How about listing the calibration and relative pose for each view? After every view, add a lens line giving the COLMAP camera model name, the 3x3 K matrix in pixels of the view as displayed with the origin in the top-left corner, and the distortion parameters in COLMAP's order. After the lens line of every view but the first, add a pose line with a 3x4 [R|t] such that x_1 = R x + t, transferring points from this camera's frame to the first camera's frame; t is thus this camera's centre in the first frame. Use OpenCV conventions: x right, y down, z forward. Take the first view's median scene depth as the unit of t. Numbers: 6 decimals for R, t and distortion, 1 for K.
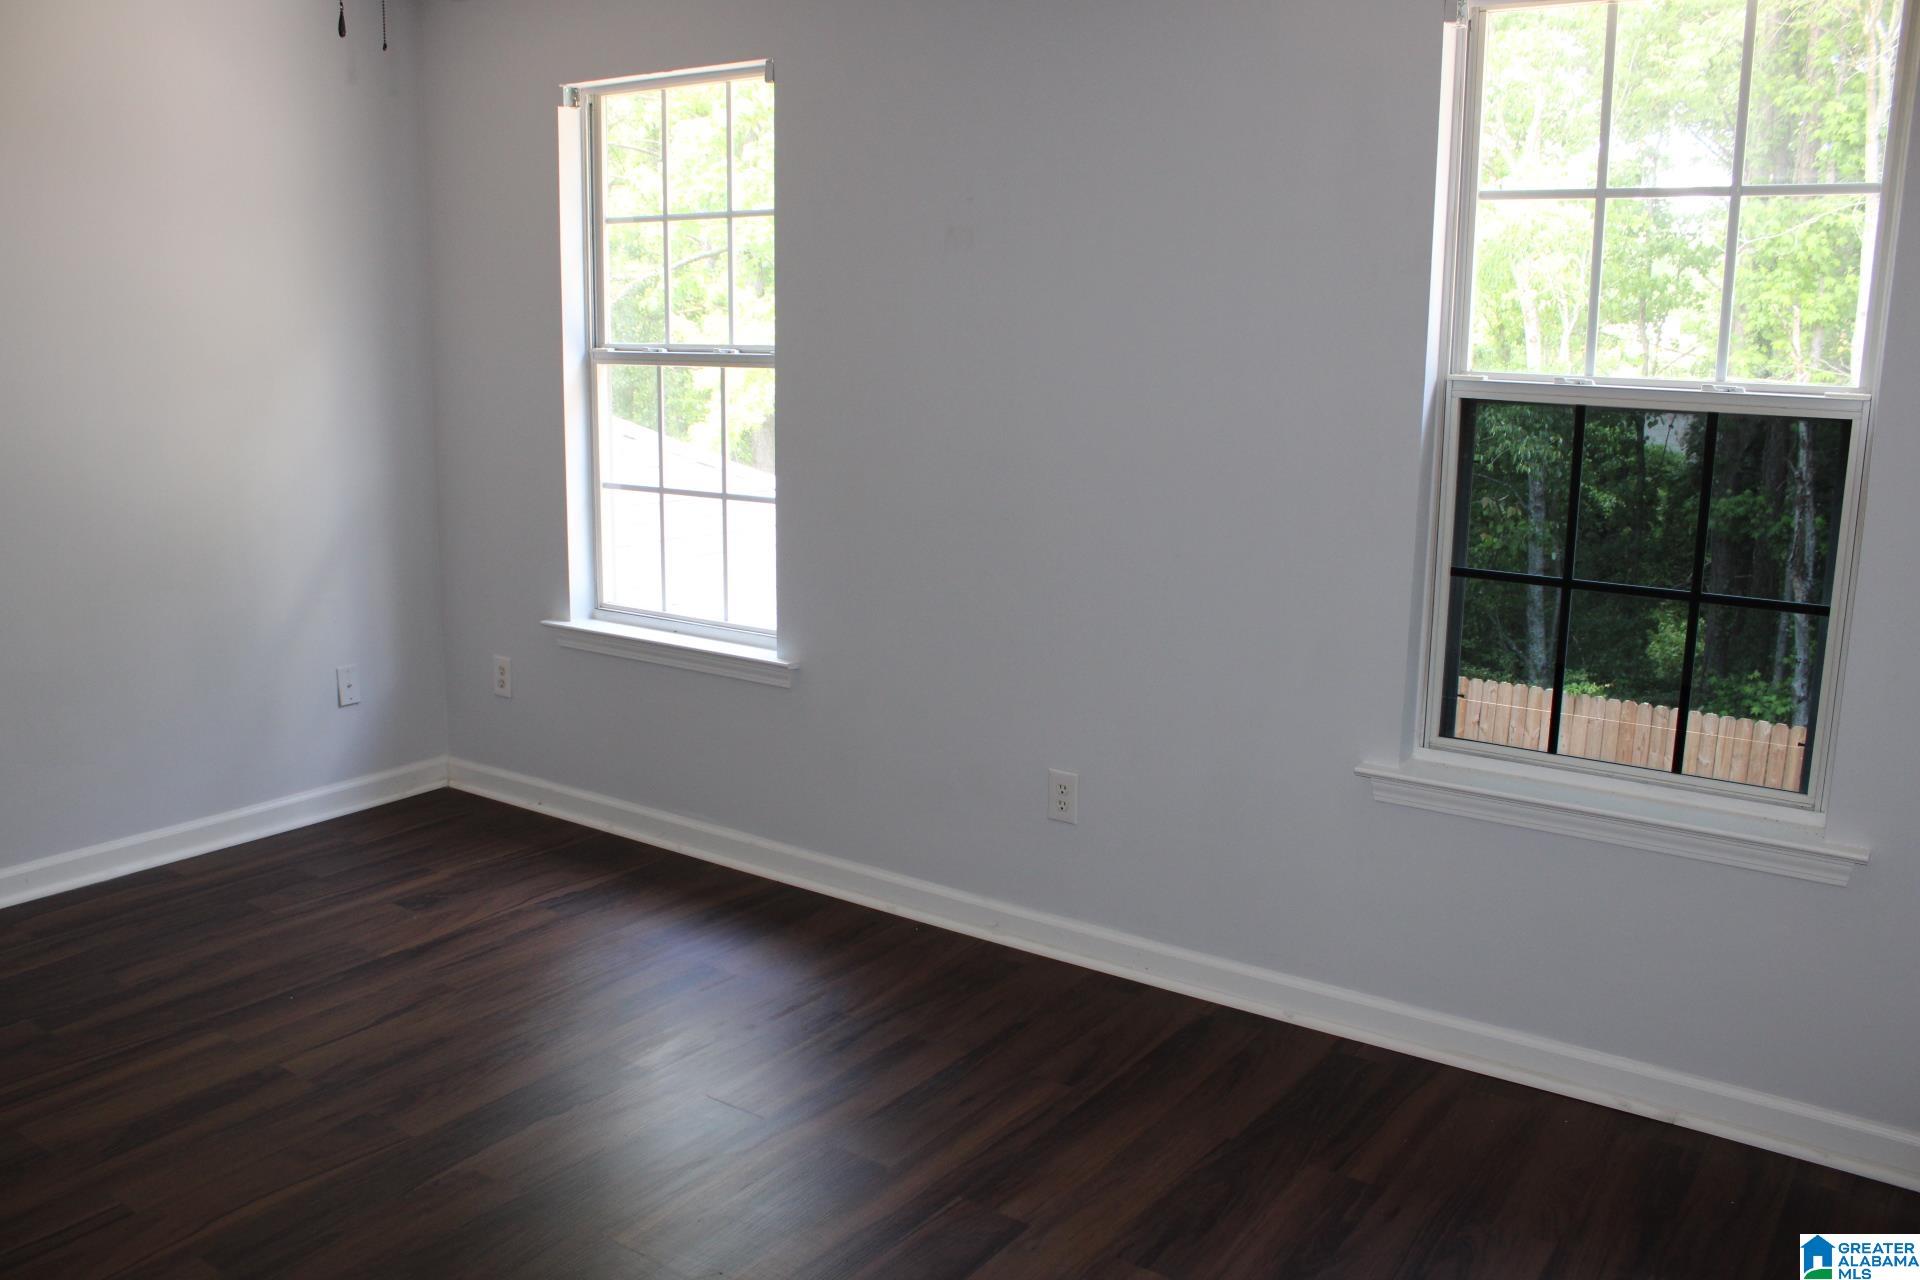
lens RADIAL K [[1567.2, 0, 960.0], [0, 1567.2, 640.0], [0, 0, 1]] dist [-0.109395, 0.004472]
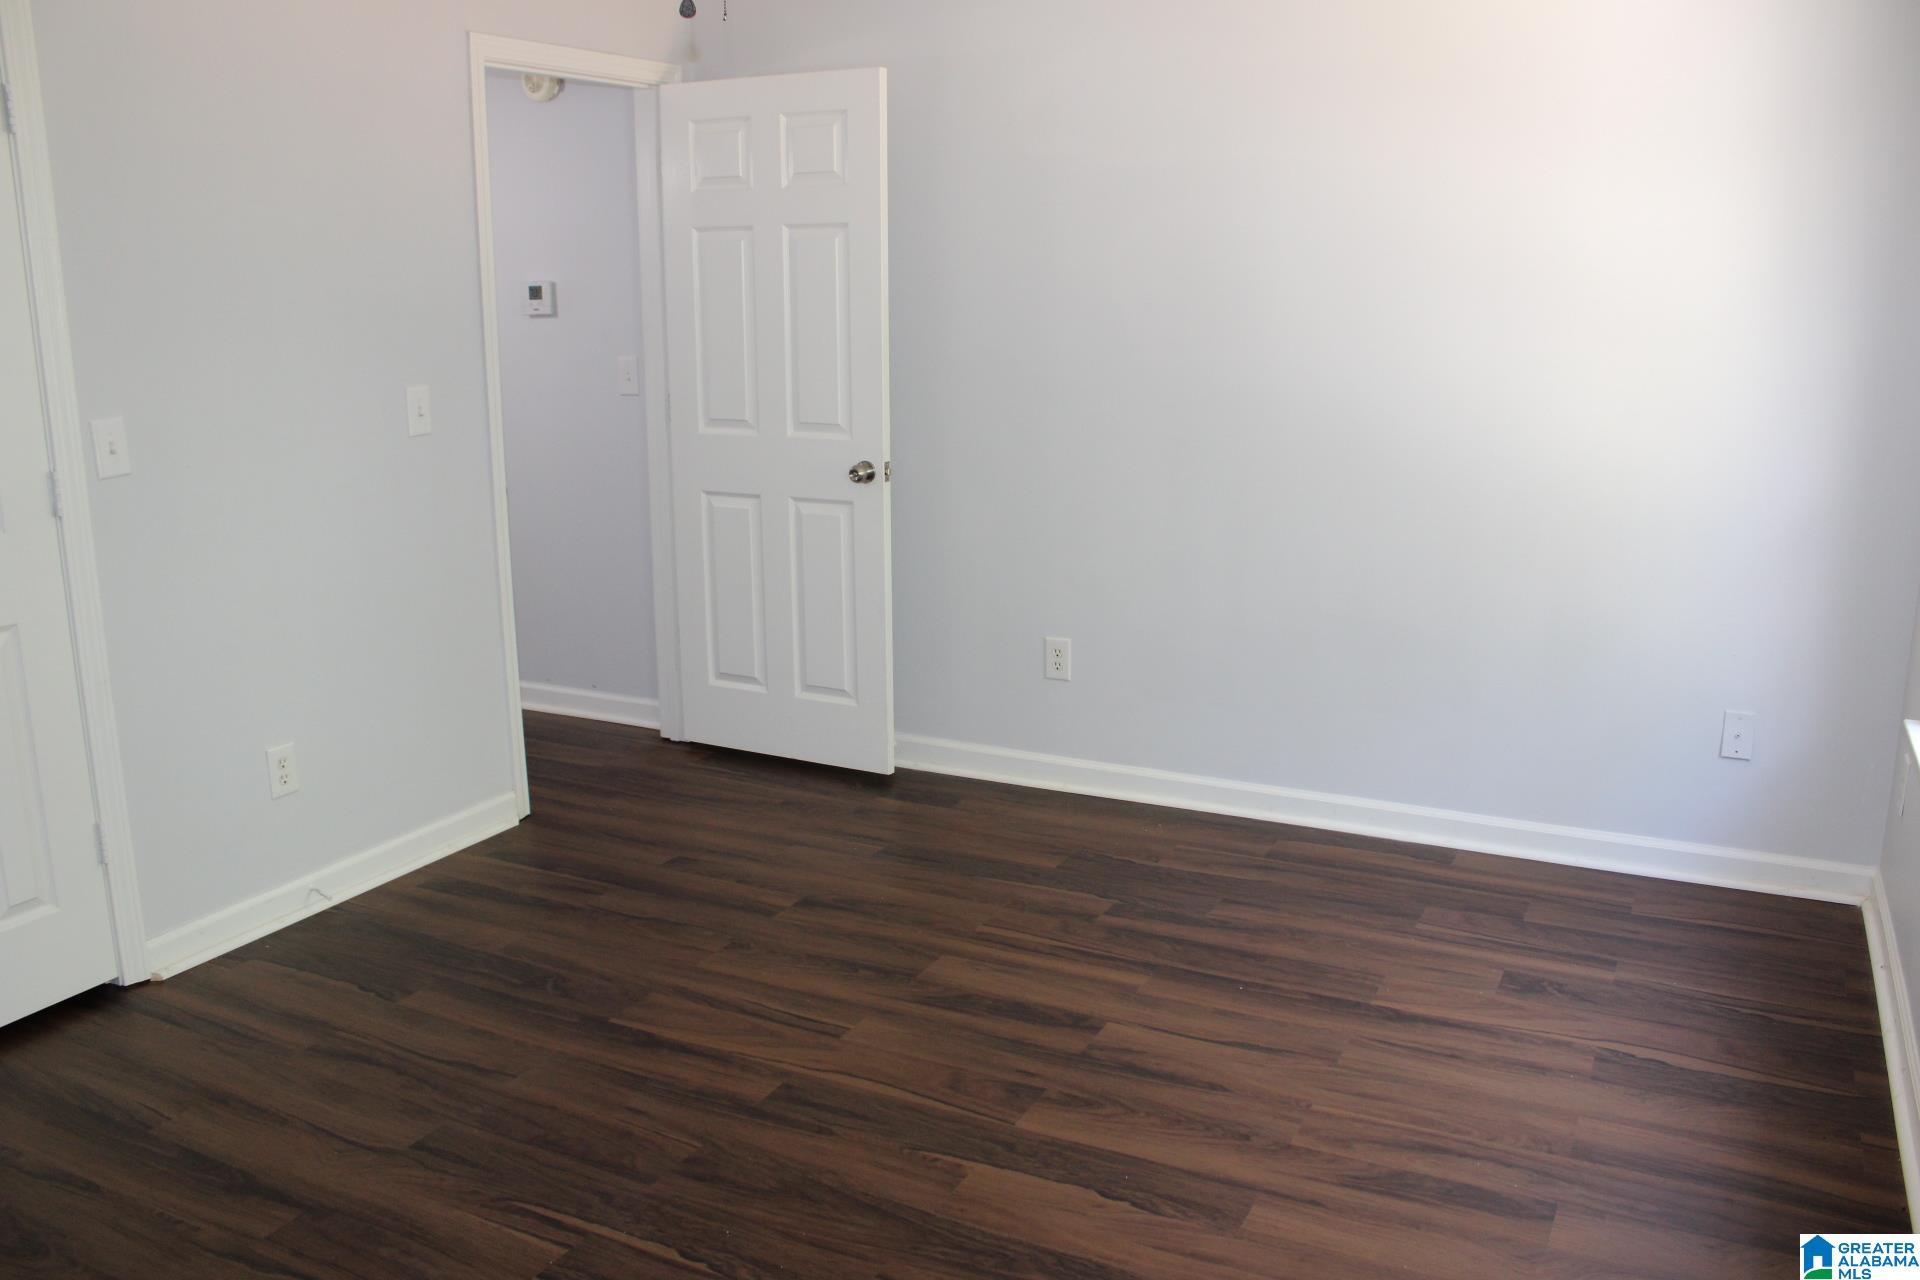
lens RADIAL K [[1567.2, 0, 960.0], [0, 1567.2, 640.0], [0, 0, 1]] dist [-0.109395, 0.004472]
pose [[0.149624, 0.209242, -0.966349, 0.392229], [-0.191937, 0.964906, 0.179211, -0.106969], [0.969934, 0.158664, 0.184535, 0.548502]]
